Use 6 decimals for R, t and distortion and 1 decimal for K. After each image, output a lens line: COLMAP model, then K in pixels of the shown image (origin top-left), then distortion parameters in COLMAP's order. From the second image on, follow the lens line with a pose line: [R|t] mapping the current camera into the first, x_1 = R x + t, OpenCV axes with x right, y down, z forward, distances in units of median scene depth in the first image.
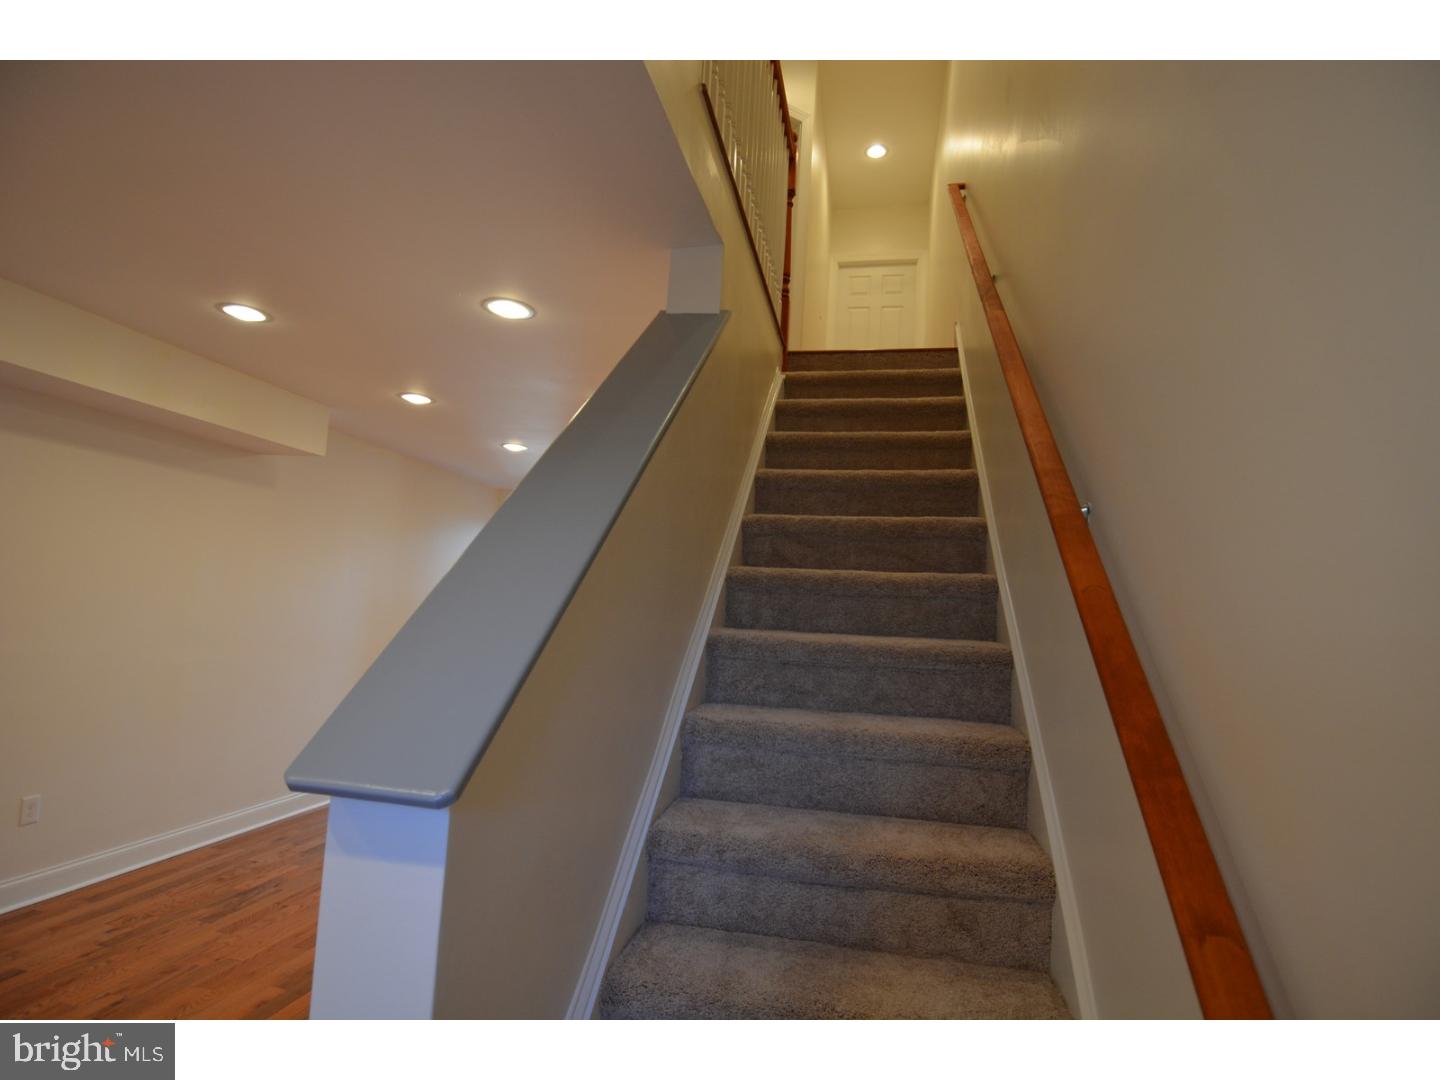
lens RADIAL K [[761.7, 0, 720.0], [0, 761.7, 540.0], [0, 0, 1]] dist [0.019055, -0.034143]
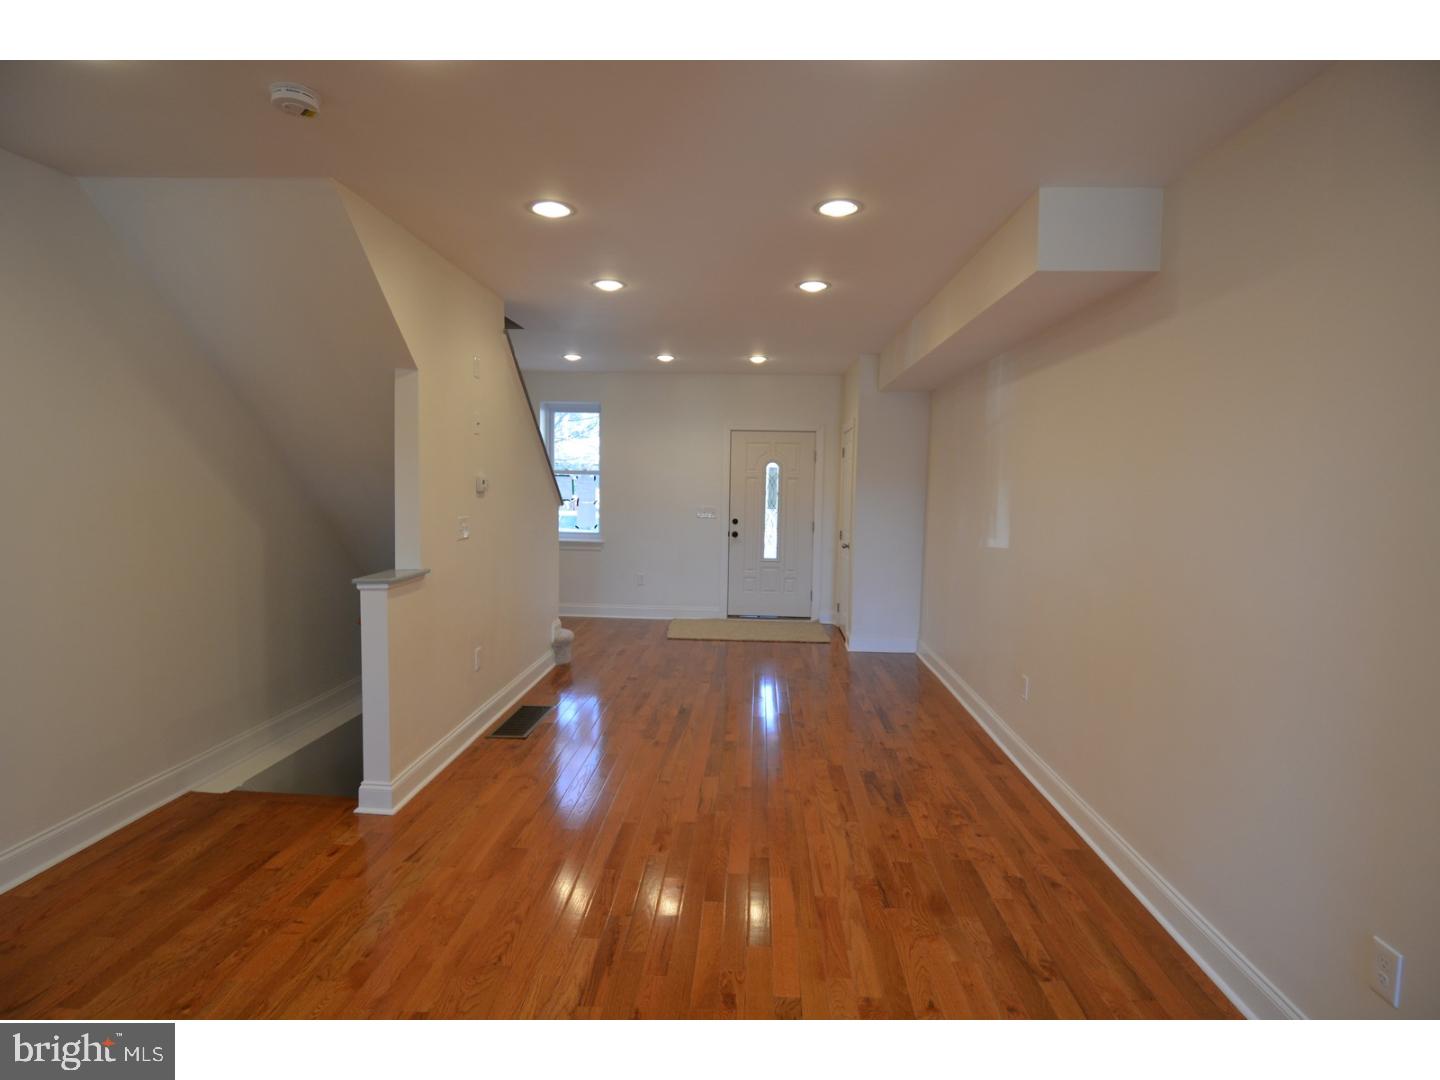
lens RADIAL K [[761.7, 0, 720.0], [0, 761.7, 540.0], [0, 0, 1]] dist [0.019055, -0.034143]
pose [[-0.986663, -0.067466, -0.148134, -0.237191], [-0.064704, 0.997630, -0.023393, 0.174879], [0.149361, -0.013496, -0.988691, 1.939090]]
